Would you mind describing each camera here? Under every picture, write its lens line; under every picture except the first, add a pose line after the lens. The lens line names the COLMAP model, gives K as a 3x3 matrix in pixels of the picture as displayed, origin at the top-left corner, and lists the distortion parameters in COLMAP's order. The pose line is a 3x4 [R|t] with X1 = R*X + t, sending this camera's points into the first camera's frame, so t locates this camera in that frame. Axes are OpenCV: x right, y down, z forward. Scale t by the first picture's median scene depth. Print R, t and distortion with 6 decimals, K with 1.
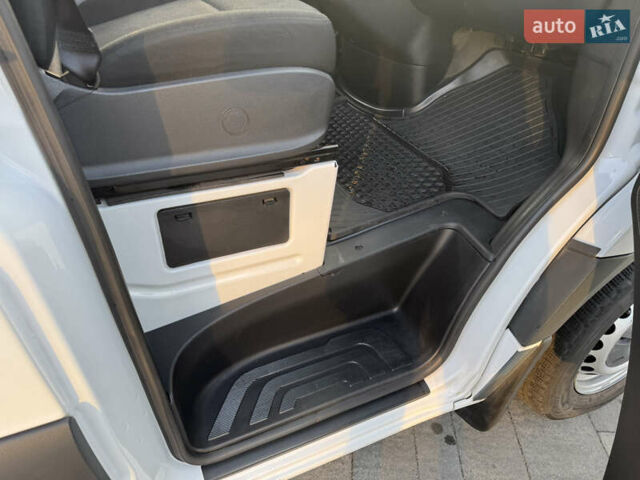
lens RADIAL K [[448.1, 0, 314.4], [0, 448.1, 239.1], [0, 0, 1]] dist [0.073608, -0.100814]
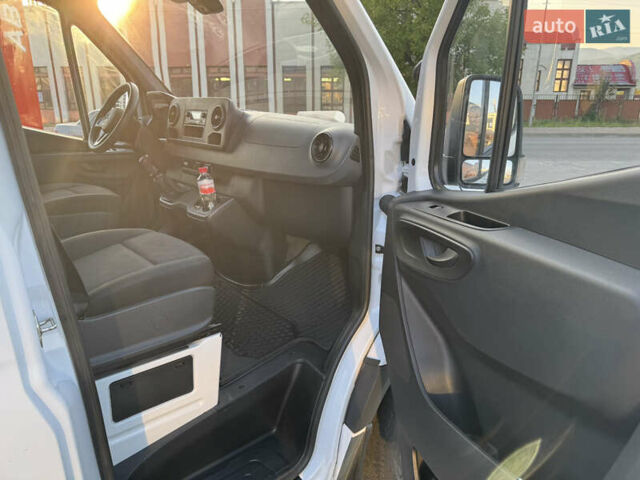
lens RADIAL K [[448.1, 0, 314.4], [0, 448.1, 239.1], [0, 0, 1]] dist [0.073608, -0.100814]
pose [[0.956266, -0.092676, 0.277429, -0.039199], [0.175259, 0.940907, -0.289788, 0.034364], [-0.234178, 0.325737, 0.916000, -0.579227]]
